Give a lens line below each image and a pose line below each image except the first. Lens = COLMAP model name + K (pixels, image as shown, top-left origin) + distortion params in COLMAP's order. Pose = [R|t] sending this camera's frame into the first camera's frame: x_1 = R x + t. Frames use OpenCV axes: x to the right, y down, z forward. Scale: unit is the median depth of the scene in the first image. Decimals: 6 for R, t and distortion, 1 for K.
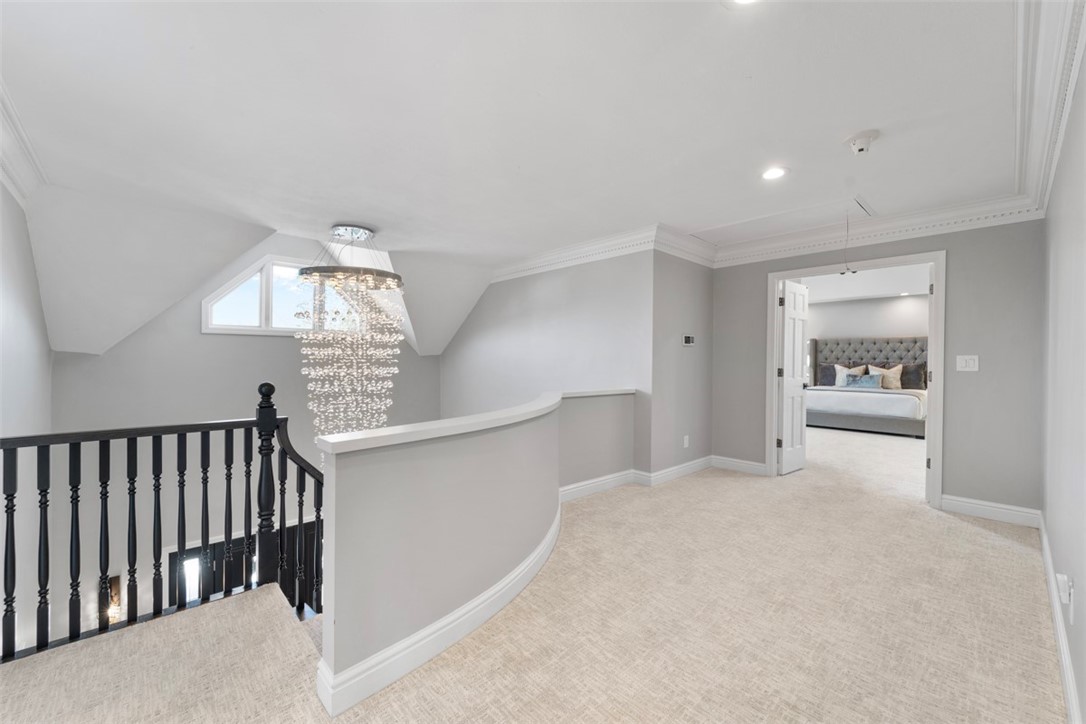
lens RADIAL K [[434.5, 0, 541.9], [0, 434.5, 361.9], [0, 0, 1]] dist [-0.001913, -0.000619]
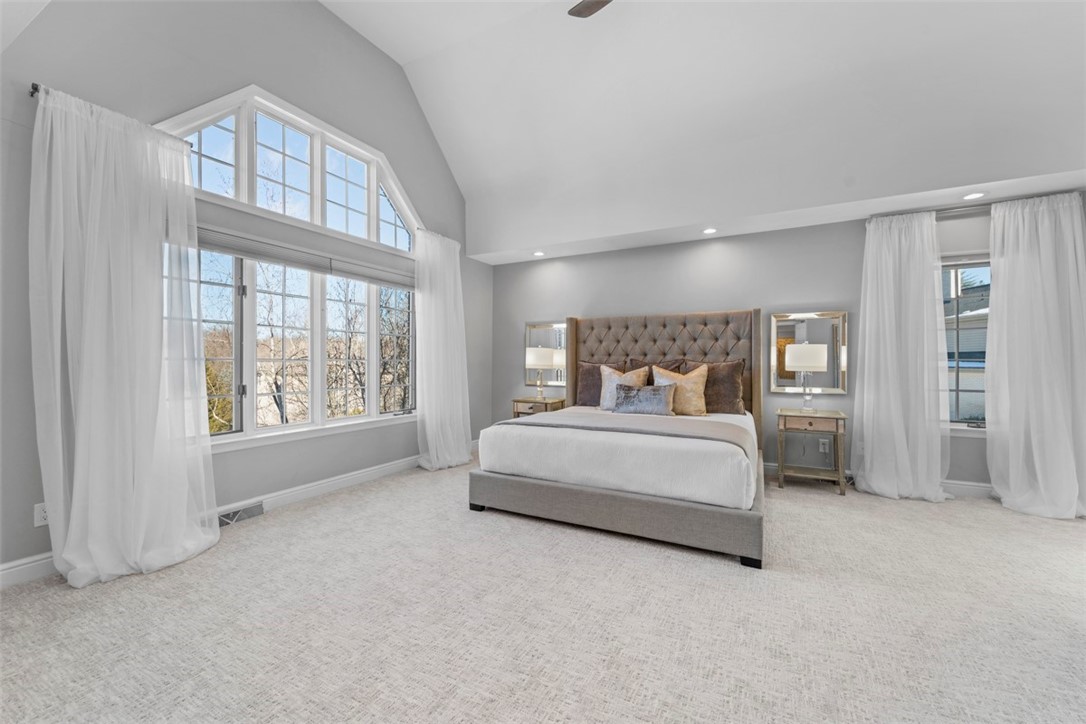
lens RADIAL K [[434.5, 0, 544.6], [0, 434.5, 360.5], [0, 0, 1]] dist [-0.001913, -0.000619]
pose [[0.943066, -0.004046, 0.332582, 0.461025], [0.005455, 0.999980, -0.003304, 0.001535], [-0.332561, 0.004930, 0.943069, 0.557825]]
